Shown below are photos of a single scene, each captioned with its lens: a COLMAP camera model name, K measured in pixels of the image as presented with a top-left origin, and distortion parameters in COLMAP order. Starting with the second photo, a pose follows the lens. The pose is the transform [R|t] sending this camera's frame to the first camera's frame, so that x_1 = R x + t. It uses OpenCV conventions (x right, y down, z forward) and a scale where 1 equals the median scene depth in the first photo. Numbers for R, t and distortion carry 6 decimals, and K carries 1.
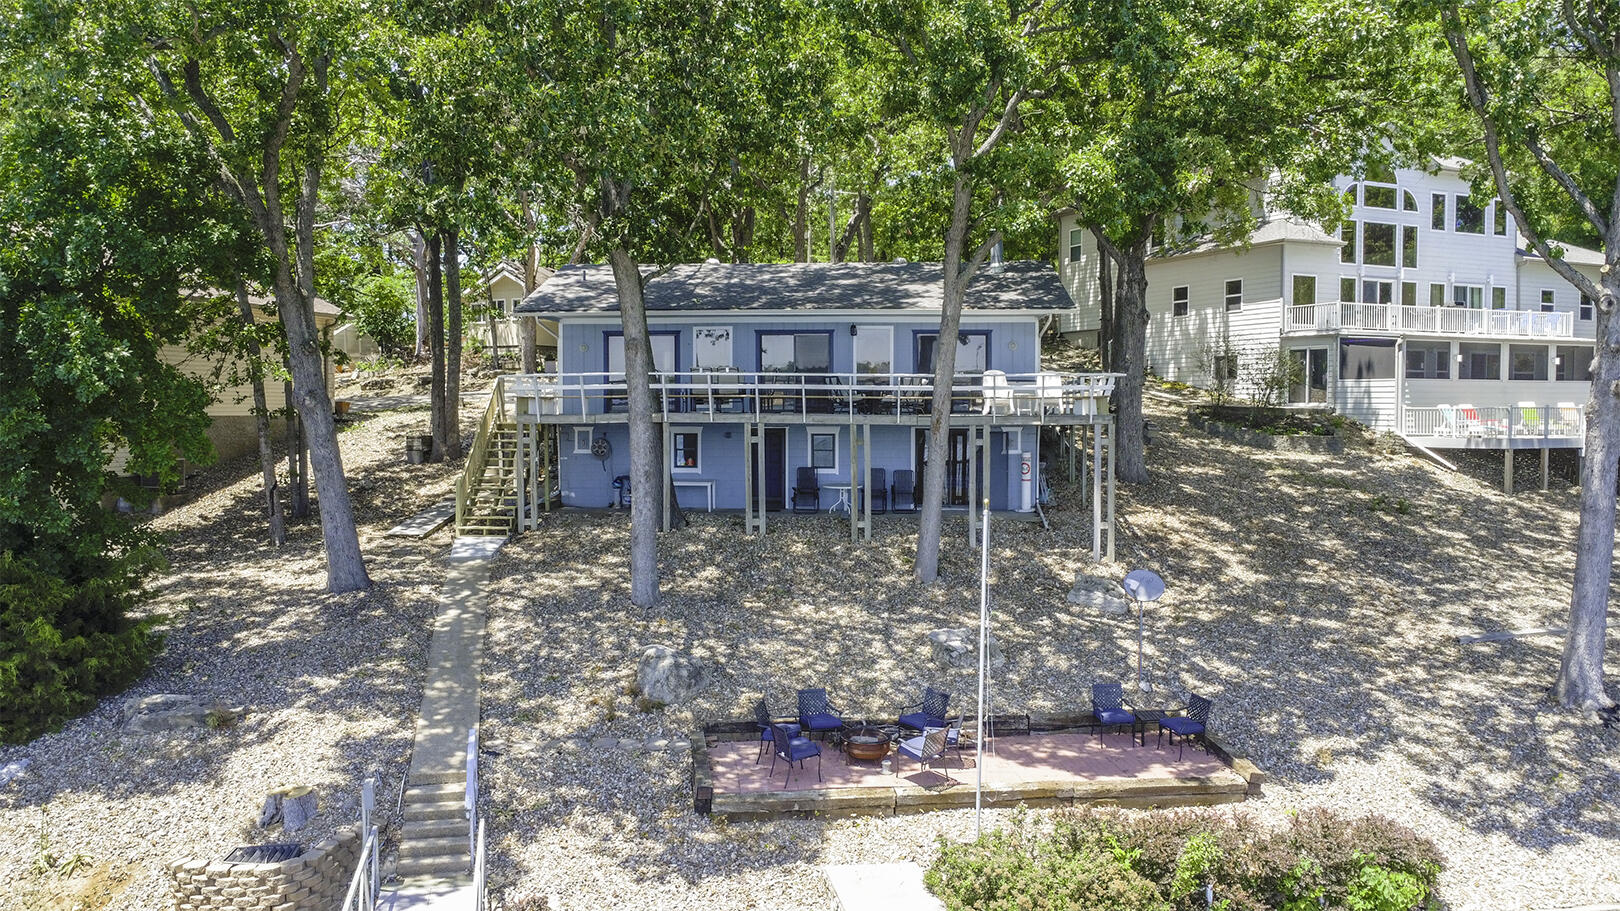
lens RADIAL K [[1202.4, 0, 810.0], [0, 1202.4, 455.5], [0, 0, 1]] dist [-0.003797, -0.001132]
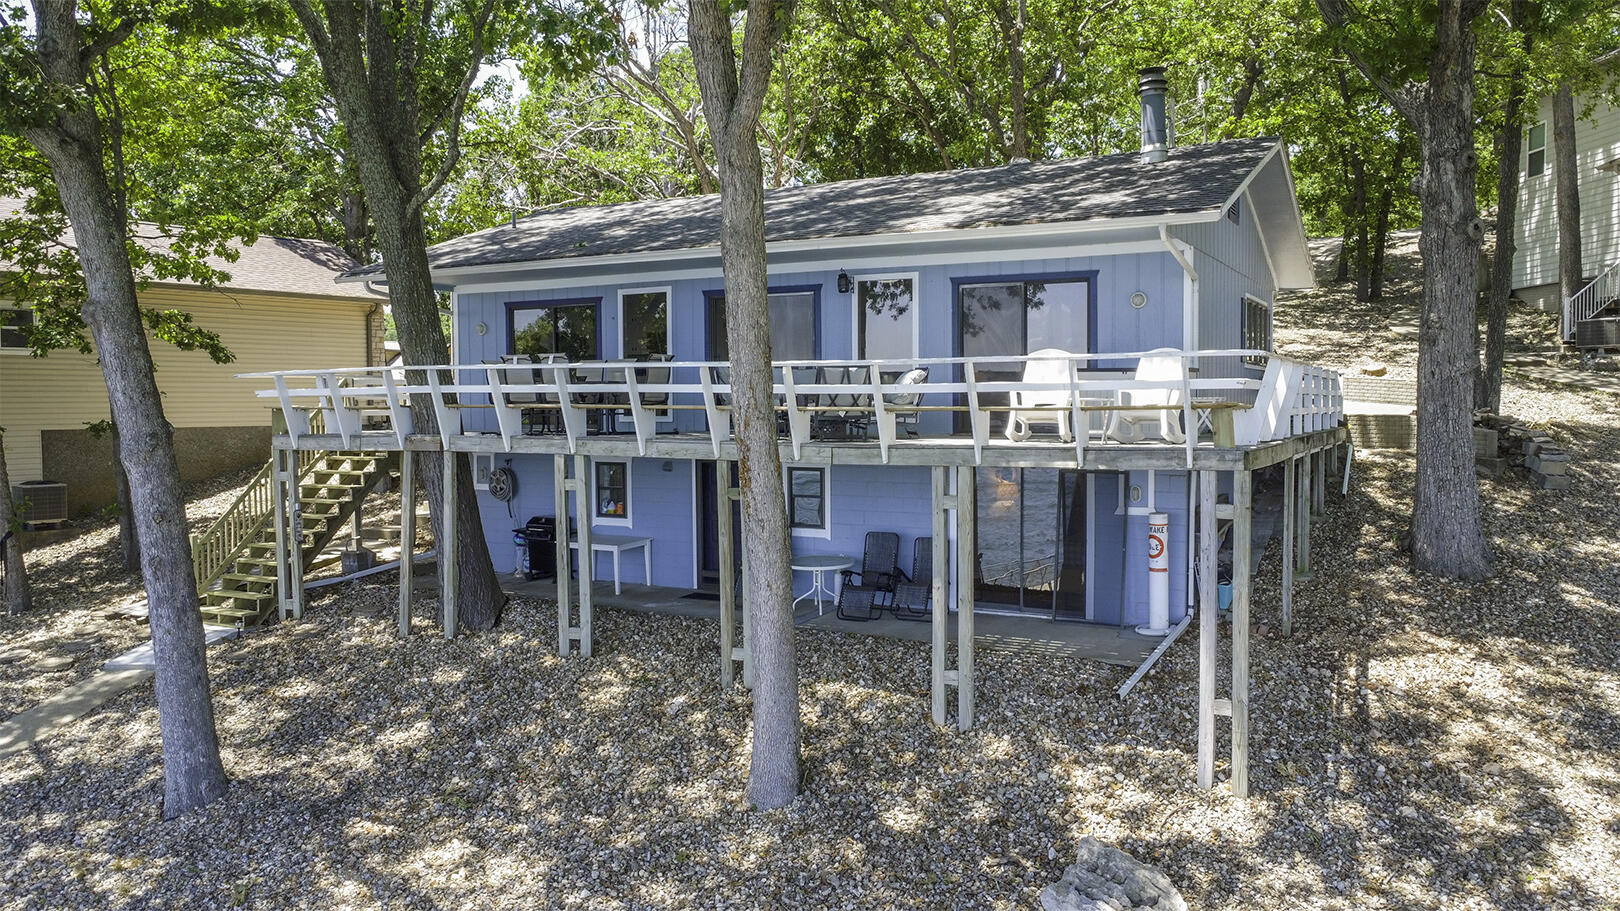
lens RADIAL K [[1202.4, 0, 810.0], [0, 1202.4, 455.5], [0, 0, 1]] dist [-0.003797, -0.001132]
pose [[0.911291, 0.014493, -0.411508, 0.252730], [-0.011489, 0.999886, 0.009773, -0.029908], [0.411603, -0.004178, 0.911354, 0.489068]]
